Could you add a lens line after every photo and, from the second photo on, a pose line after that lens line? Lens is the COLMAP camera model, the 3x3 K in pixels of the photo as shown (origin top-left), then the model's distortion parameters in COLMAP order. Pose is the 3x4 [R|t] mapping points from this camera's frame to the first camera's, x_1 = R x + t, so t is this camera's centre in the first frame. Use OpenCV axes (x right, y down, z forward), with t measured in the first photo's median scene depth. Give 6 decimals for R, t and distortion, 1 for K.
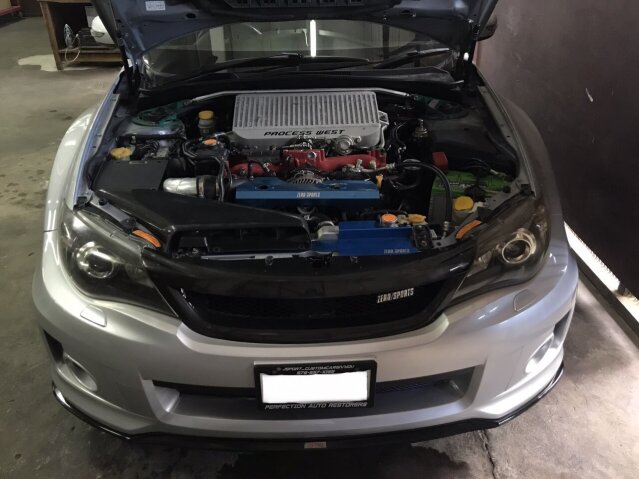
lens RADIAL K [[556.1, 0, 319.5], [0, 556.1, 239.5], [0, 0, 1]] dist [0.051179, 0.003100]
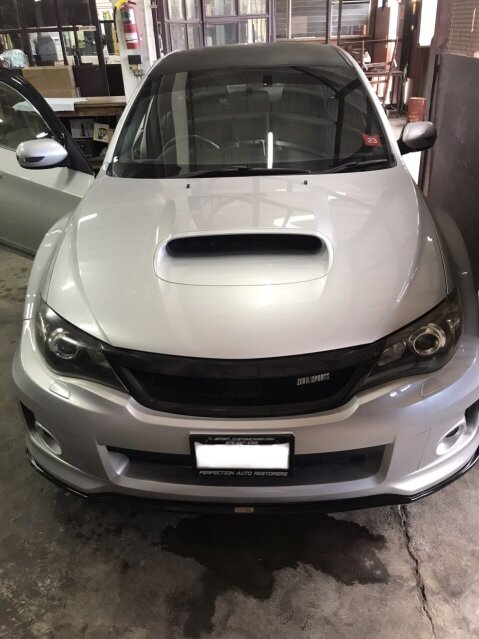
lens RADIAL K [[556.1, 0, 239.5], [0, 556.1, 319.5], [0, 0, 1]] dist [0.051179, 0.003100]
pose [[0.995526, 0.017025, -0.092940, 0.081361], [-0.020259, 0.999218, -0.033961, 0.017867], [0.092289, 0.035692, 0.995092, -0.147592]]
